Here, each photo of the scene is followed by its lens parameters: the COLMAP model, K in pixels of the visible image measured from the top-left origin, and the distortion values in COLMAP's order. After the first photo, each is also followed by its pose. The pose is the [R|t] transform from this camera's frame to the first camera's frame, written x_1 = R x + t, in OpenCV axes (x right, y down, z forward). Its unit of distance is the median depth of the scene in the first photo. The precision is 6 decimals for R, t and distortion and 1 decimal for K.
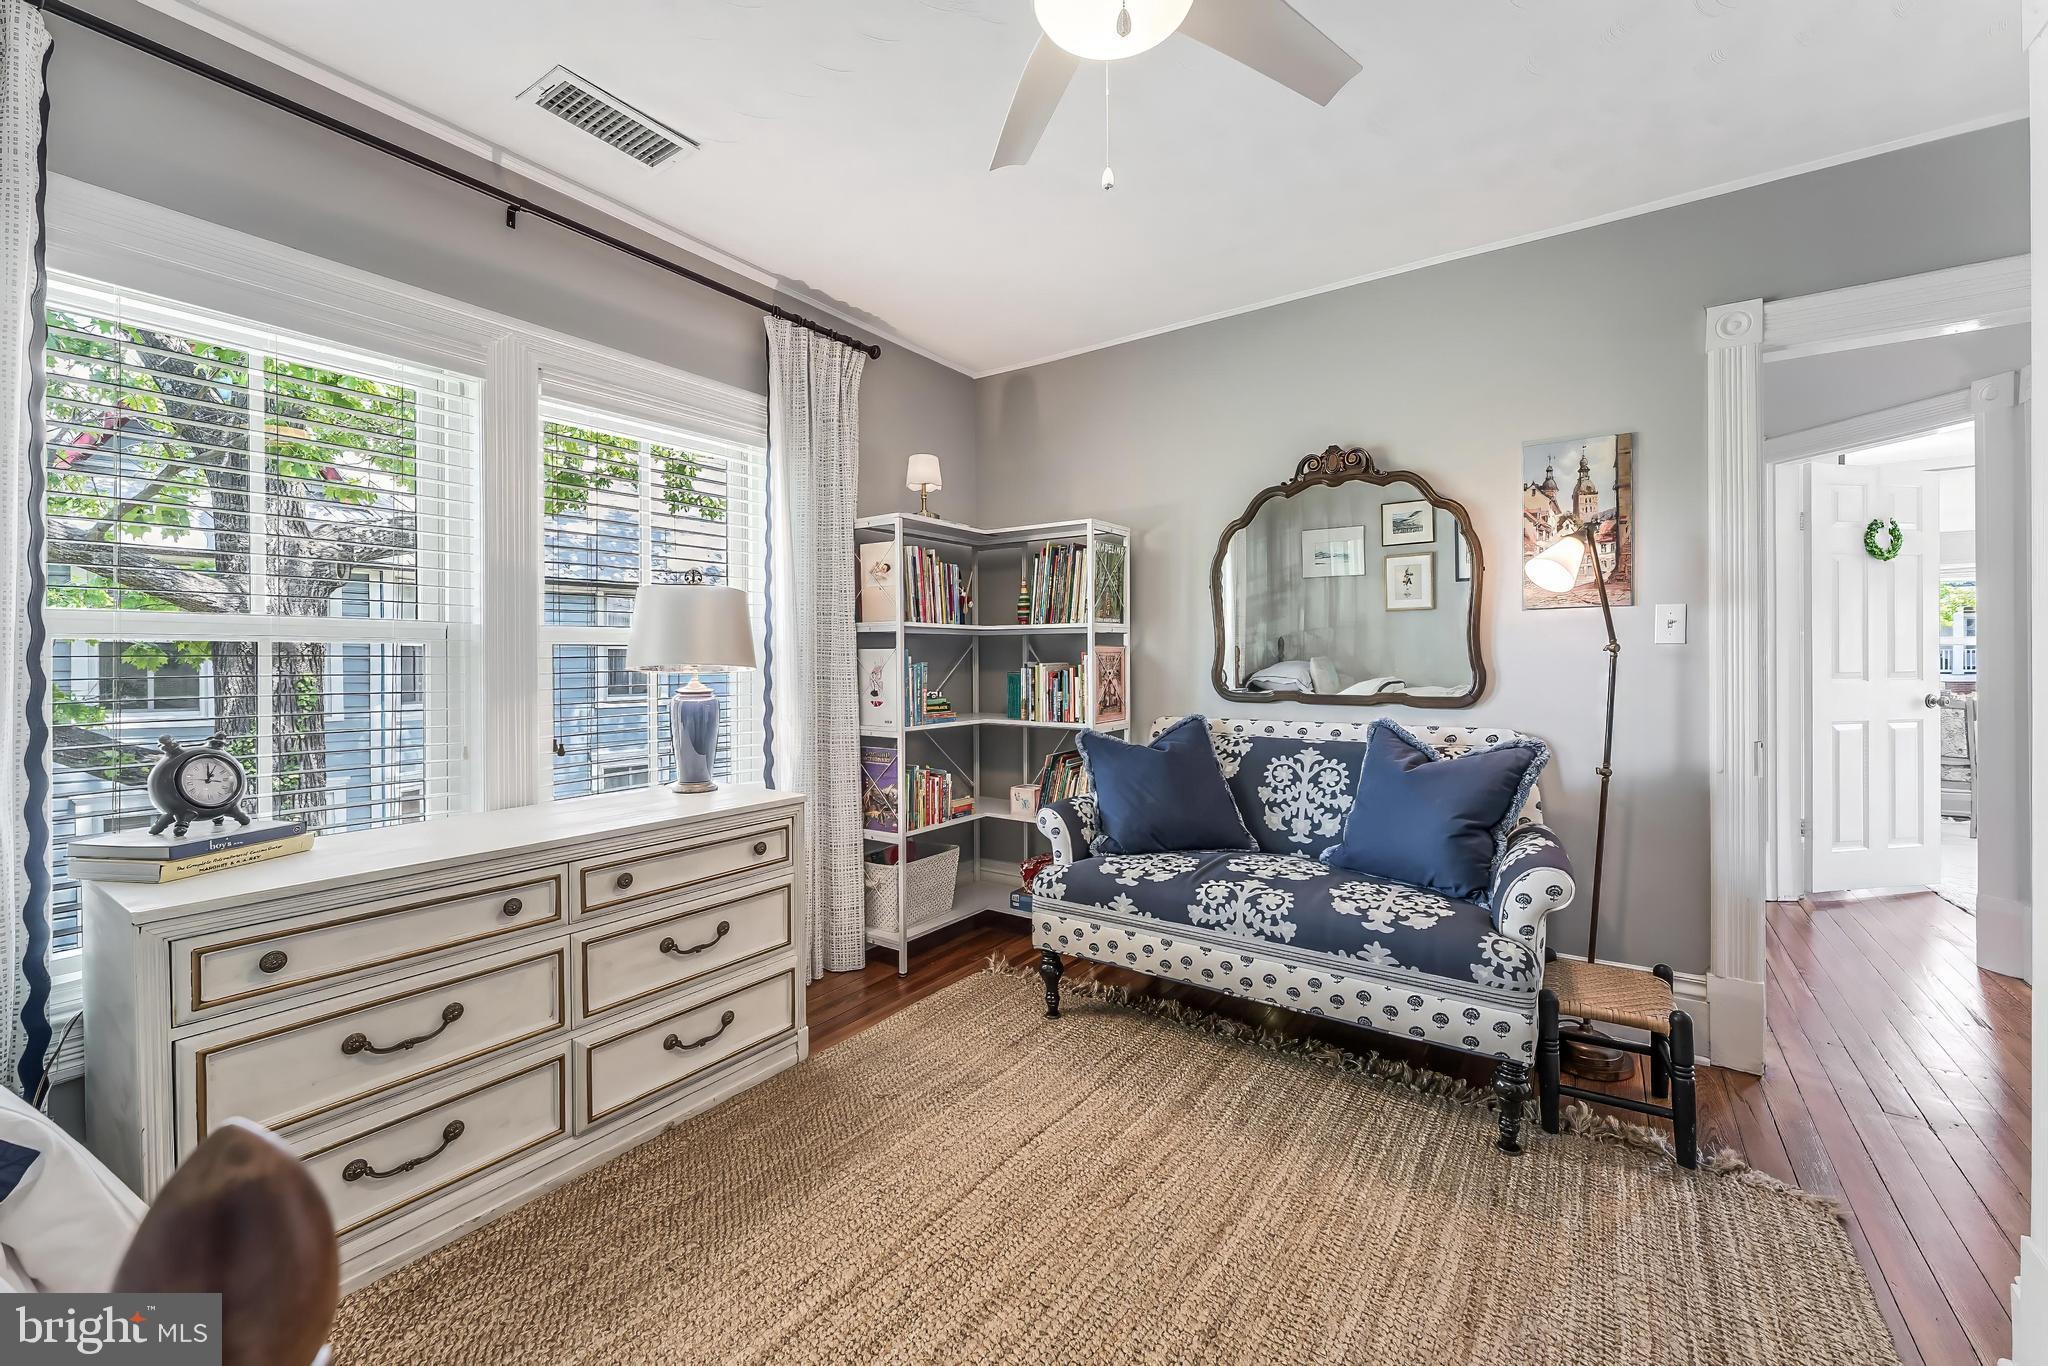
lens RADIAL K [[838.7, 0, 1033.5], [0, 838.7, 651.4], [0, 0, 1]] dist [0.004745, 0.000149]
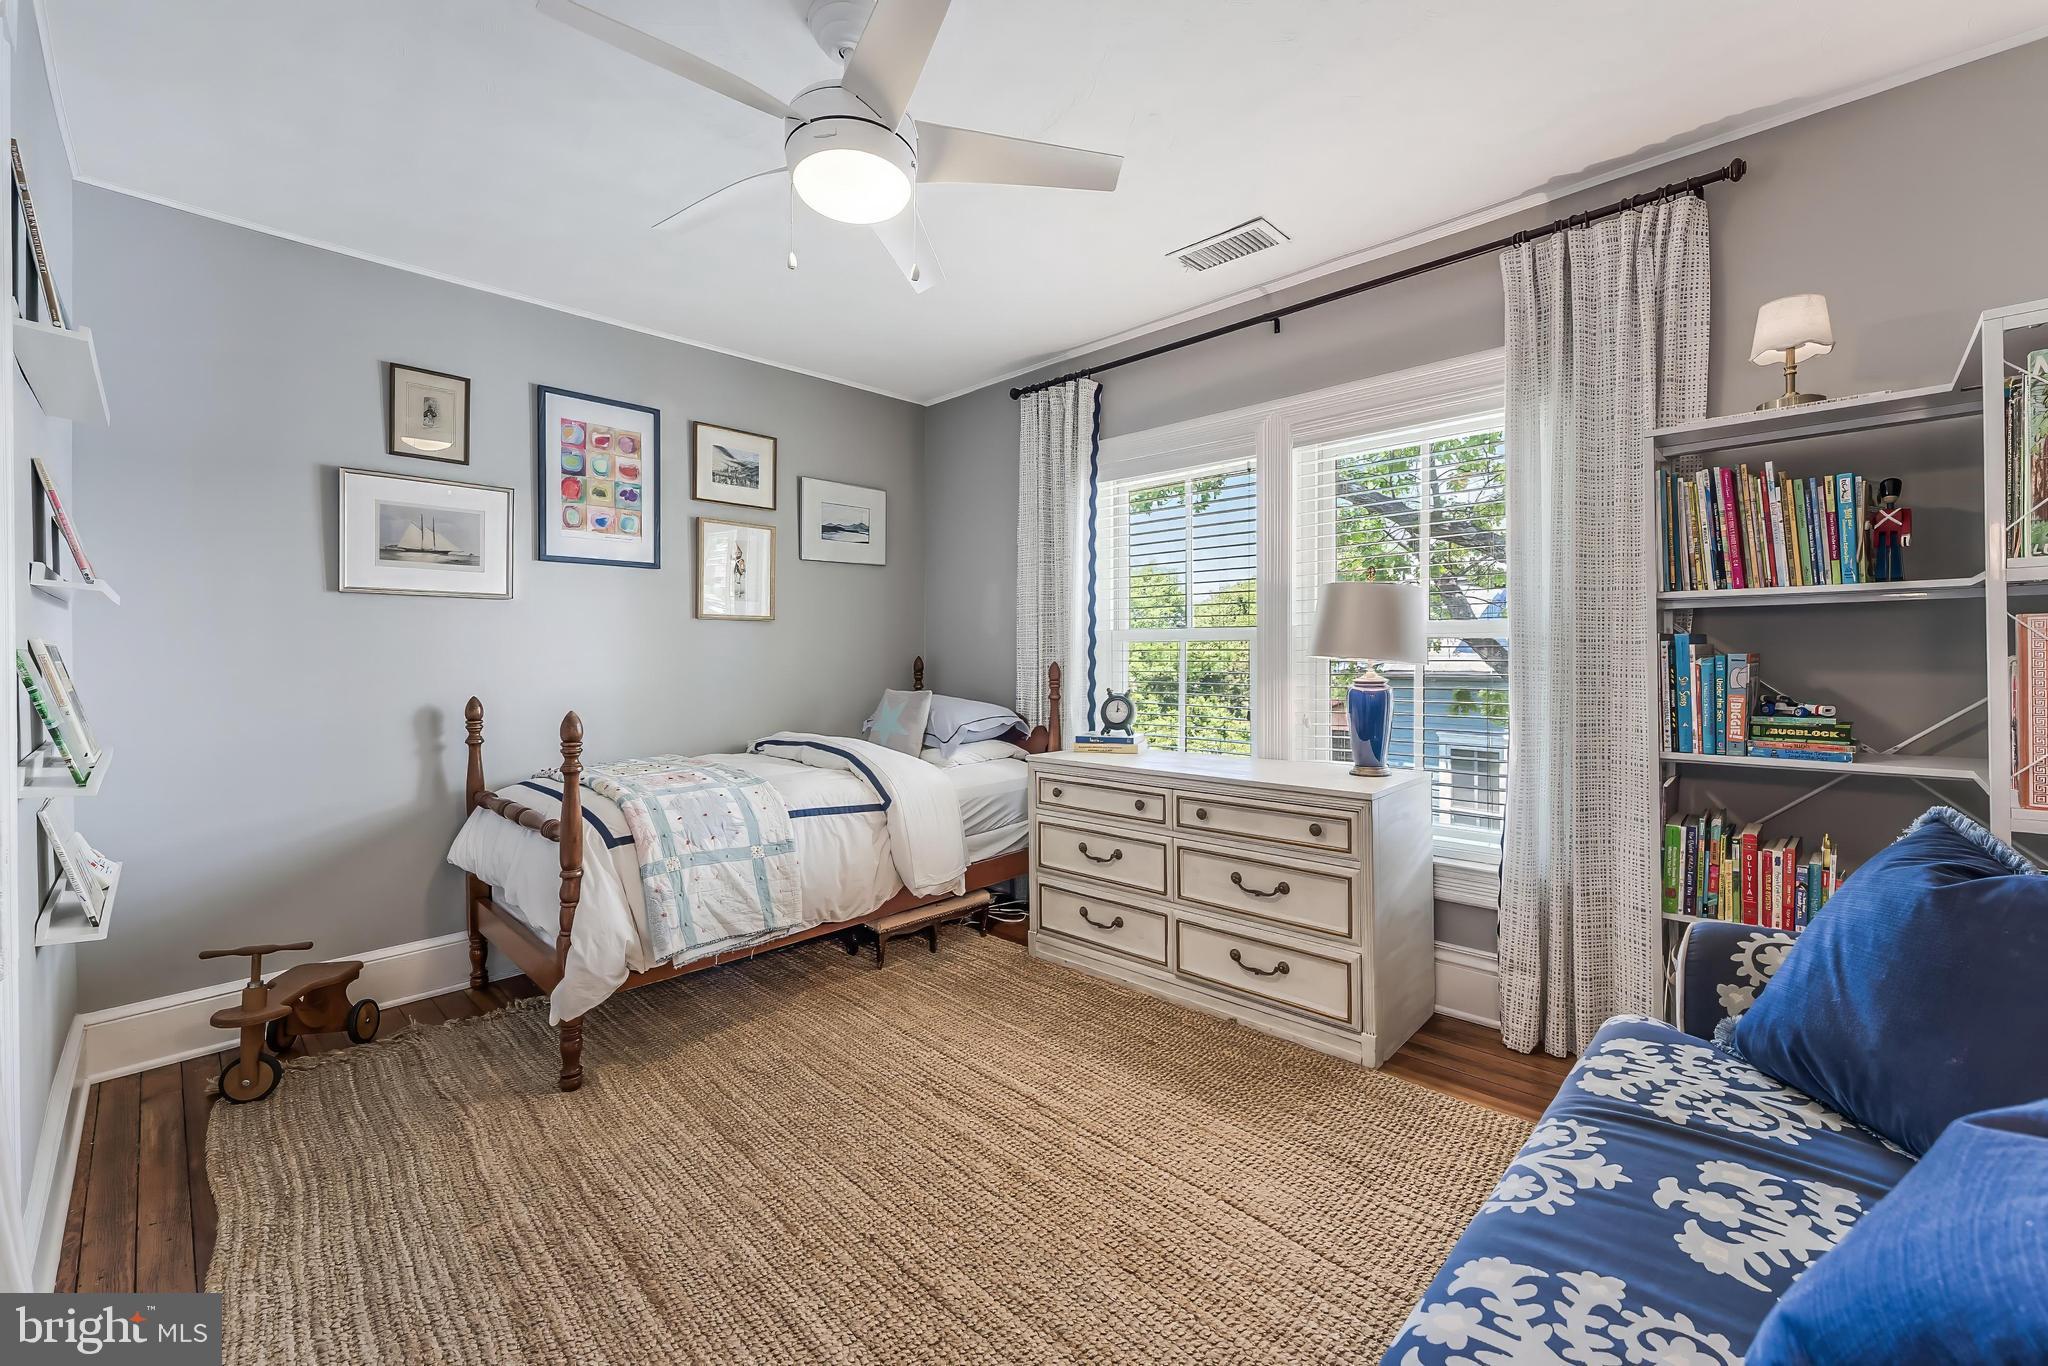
lens RADIAL K [[838.7, 0, 1033.5], [0, 838.7, 651.4], [0, 0, 1]] dist [0.004745, 0.000149]
pose [[-0.177468, 0.001085, -0.984126, 0.796264], [0.015338, 0.999881, -0.001664, 0.005818], [0.984007, -0.015390, -0.177464, 0.858959]]
